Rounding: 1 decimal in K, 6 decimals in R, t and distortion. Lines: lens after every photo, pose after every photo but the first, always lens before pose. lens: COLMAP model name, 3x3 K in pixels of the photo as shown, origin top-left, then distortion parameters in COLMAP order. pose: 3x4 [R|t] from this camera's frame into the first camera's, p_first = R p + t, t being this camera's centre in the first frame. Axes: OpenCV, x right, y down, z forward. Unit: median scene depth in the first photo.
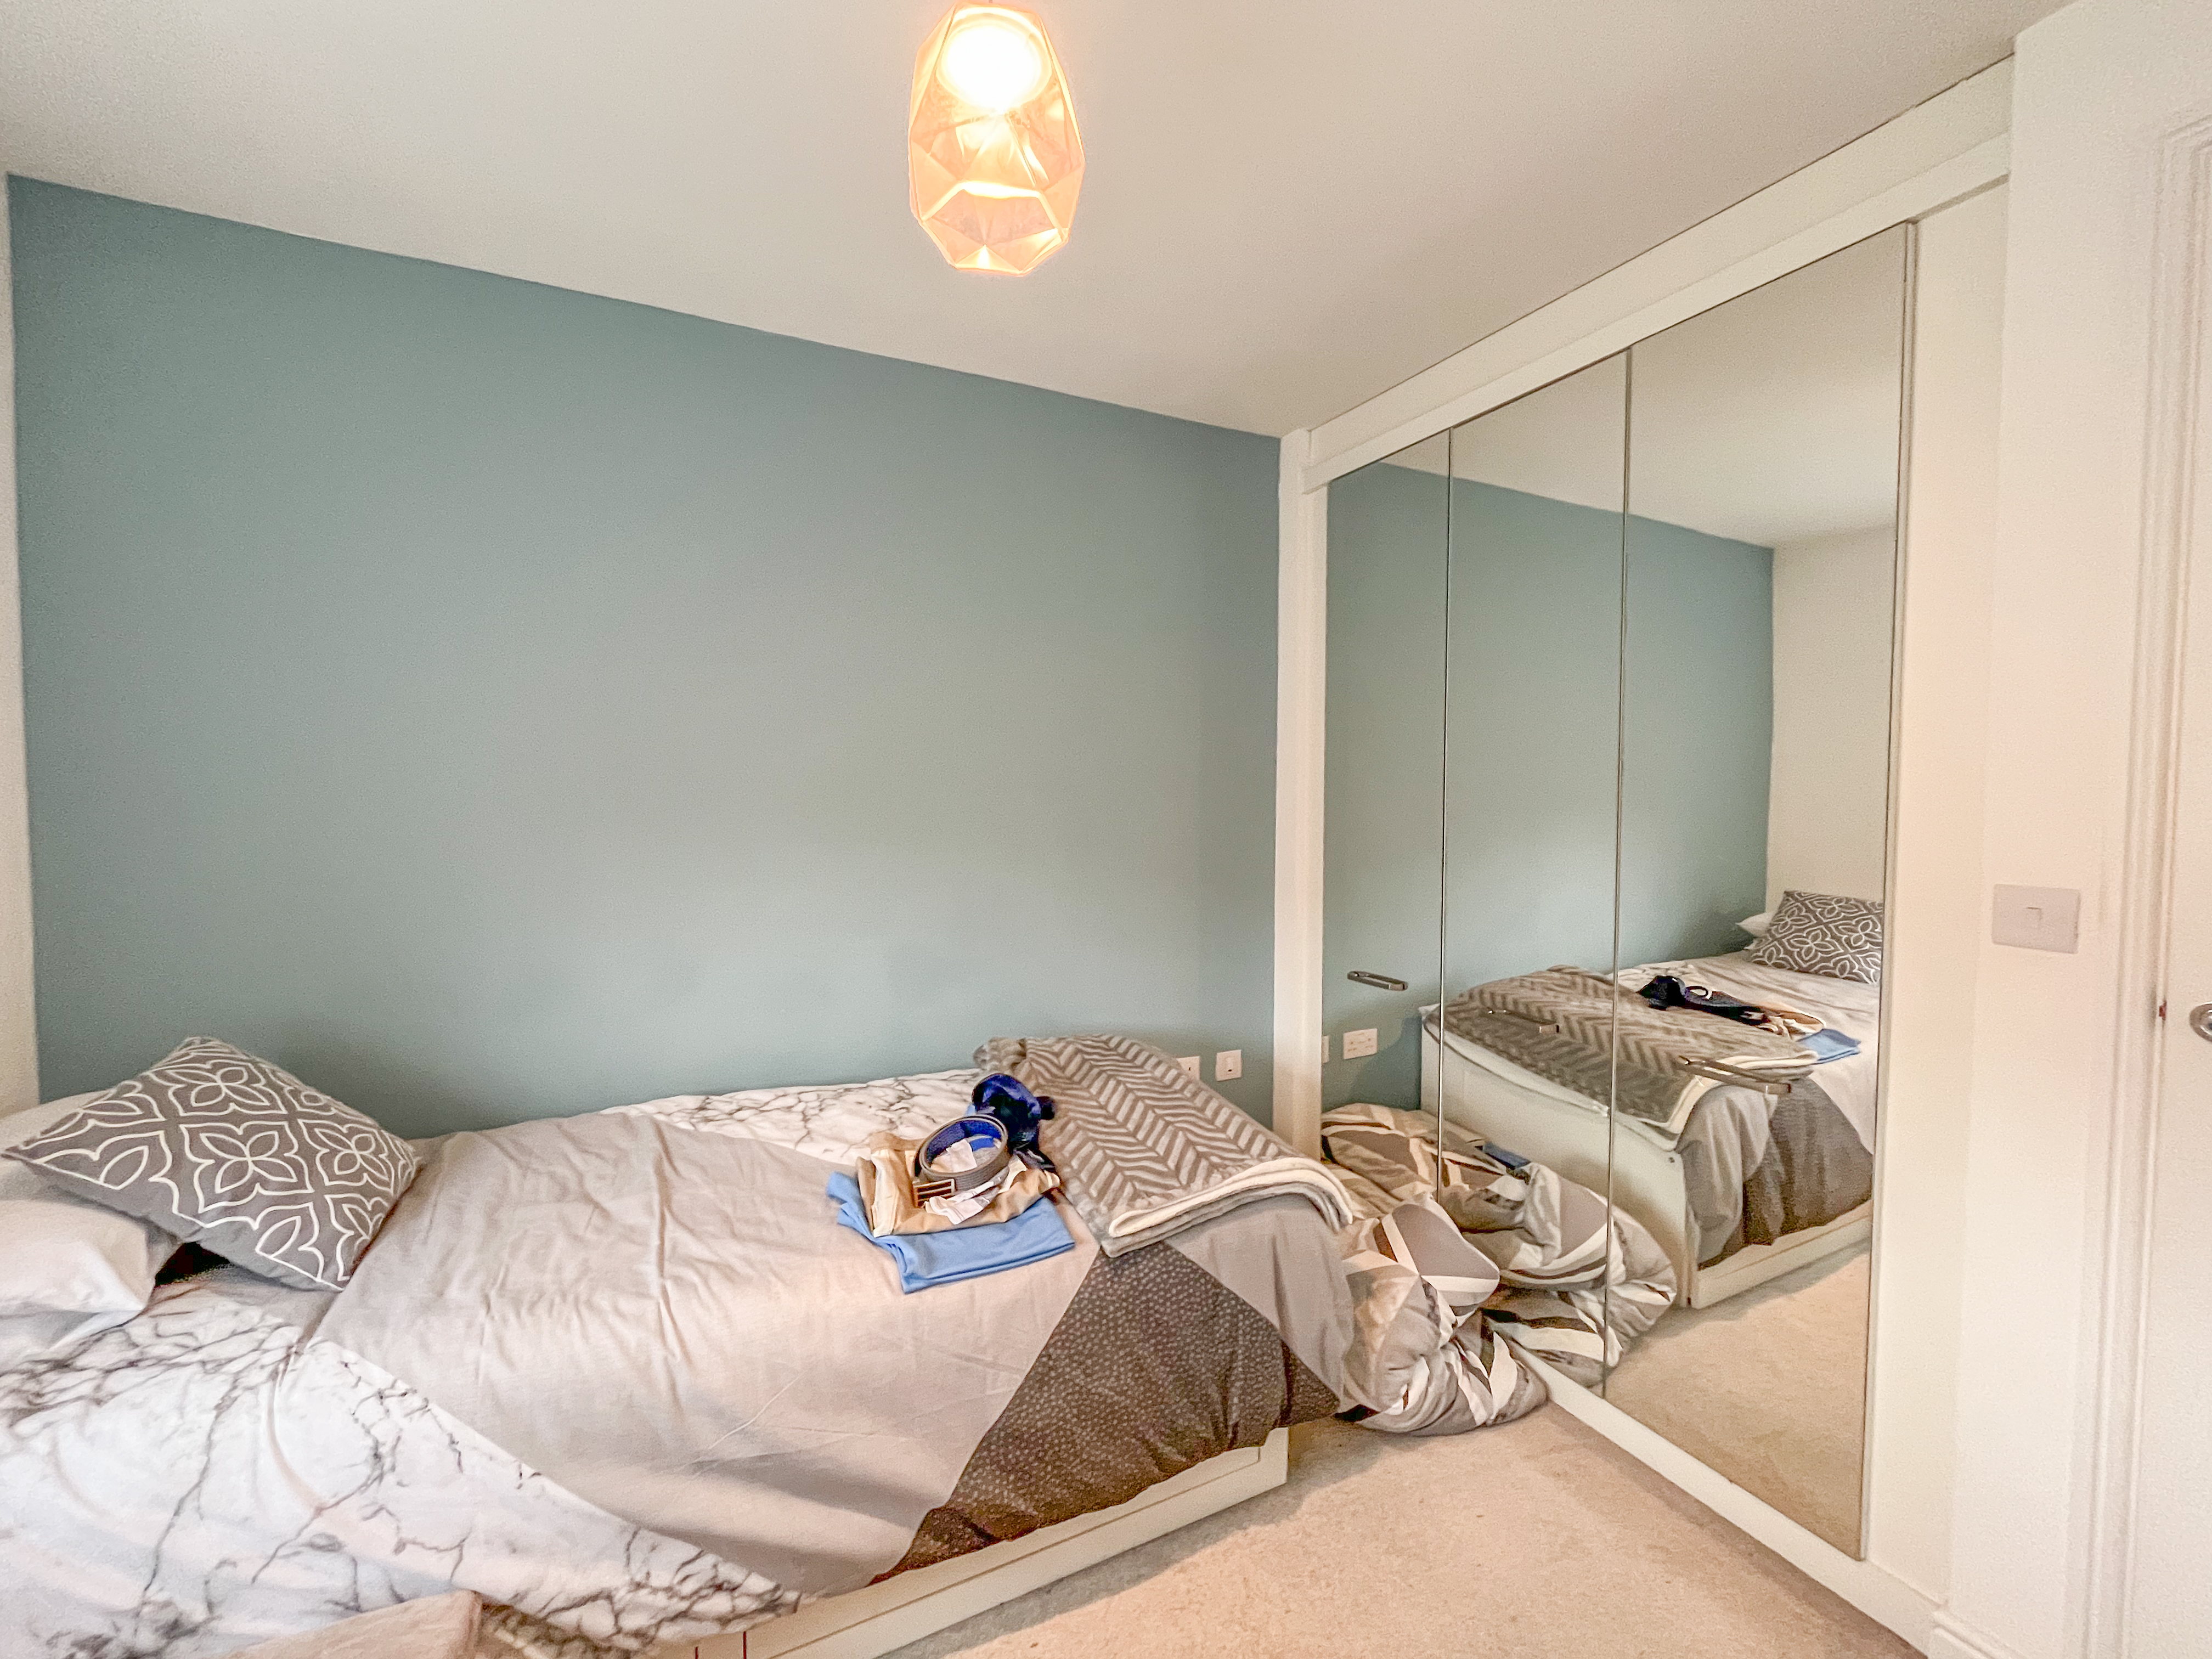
lens RADIAL K [[927.3, 0, 1092.3], [0, 927.3, 828.8], [0, 0, 1]] dist [0.001576, -0.000591]
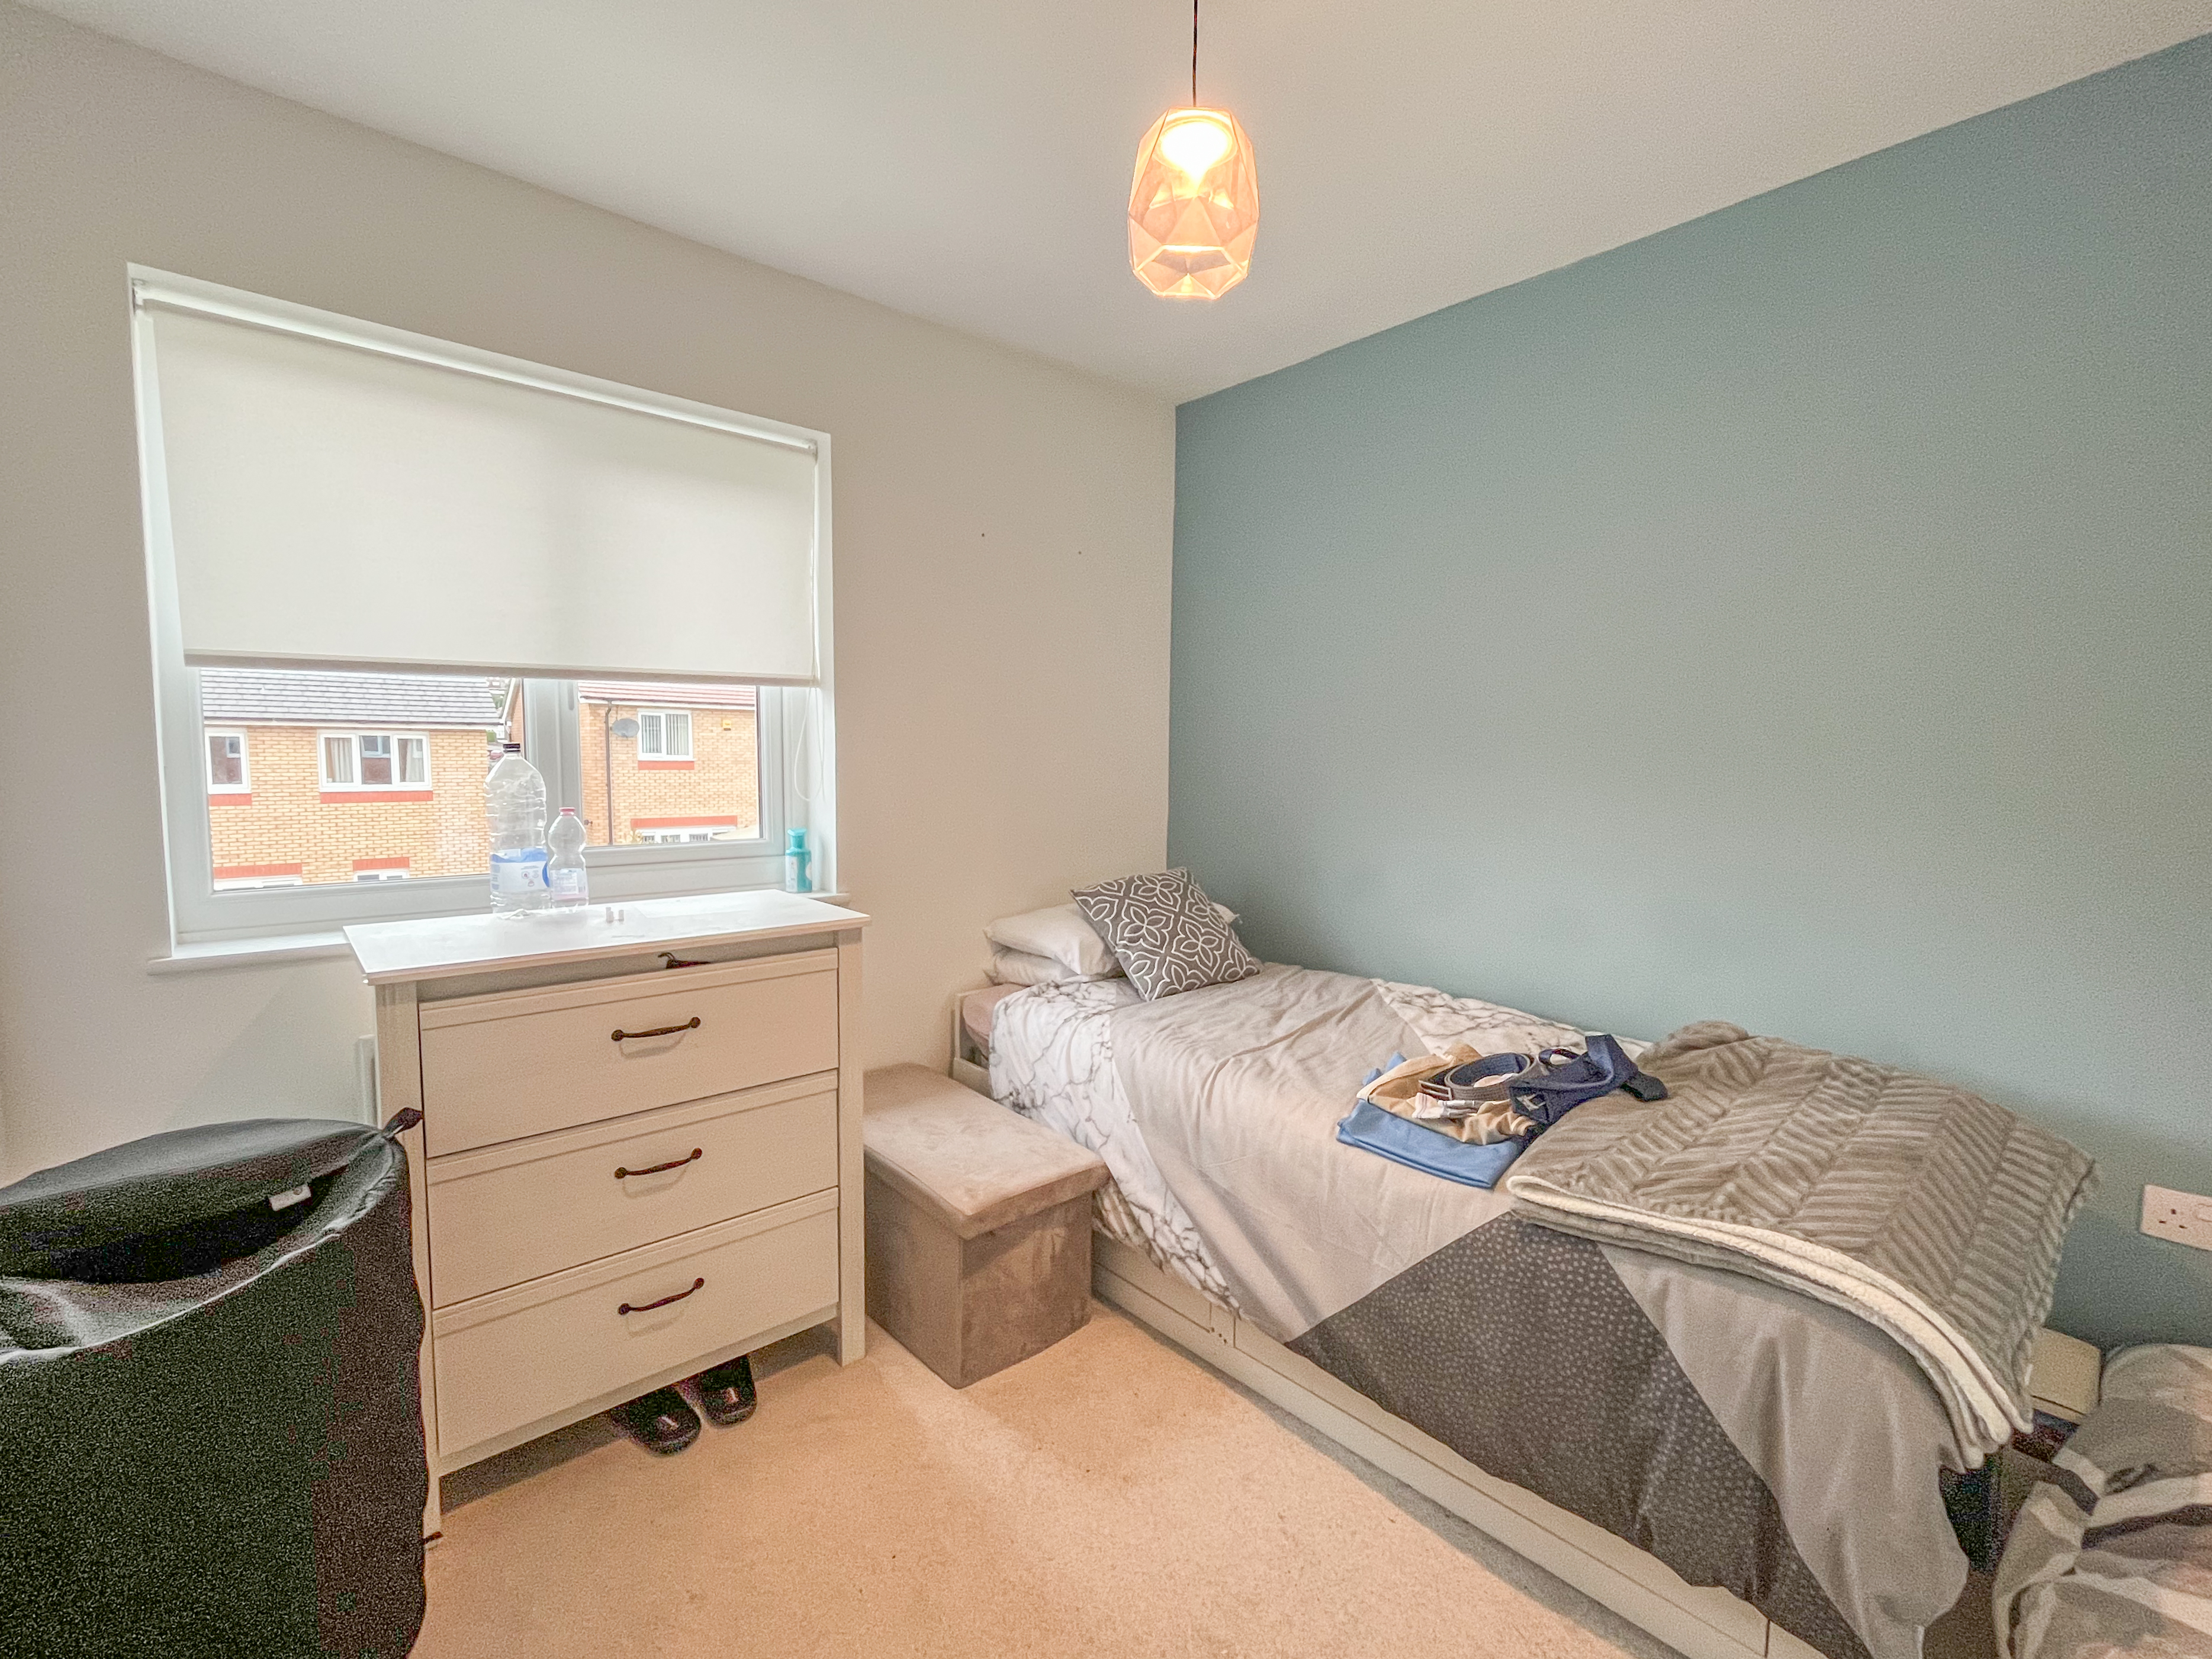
lens RADIAL K [[927.3, 0, 1092.3], [0, 927.3, 828.8], [0, 0, 1]] dist [0.001576, -0.000591]
pose [[0.276440, 0.072160, -0.958318, 0.830367], [-0.052400, 0.996825, 0.059944, 0.054985], [0.959602, 0.033645, 0.279344, 0.370406]]
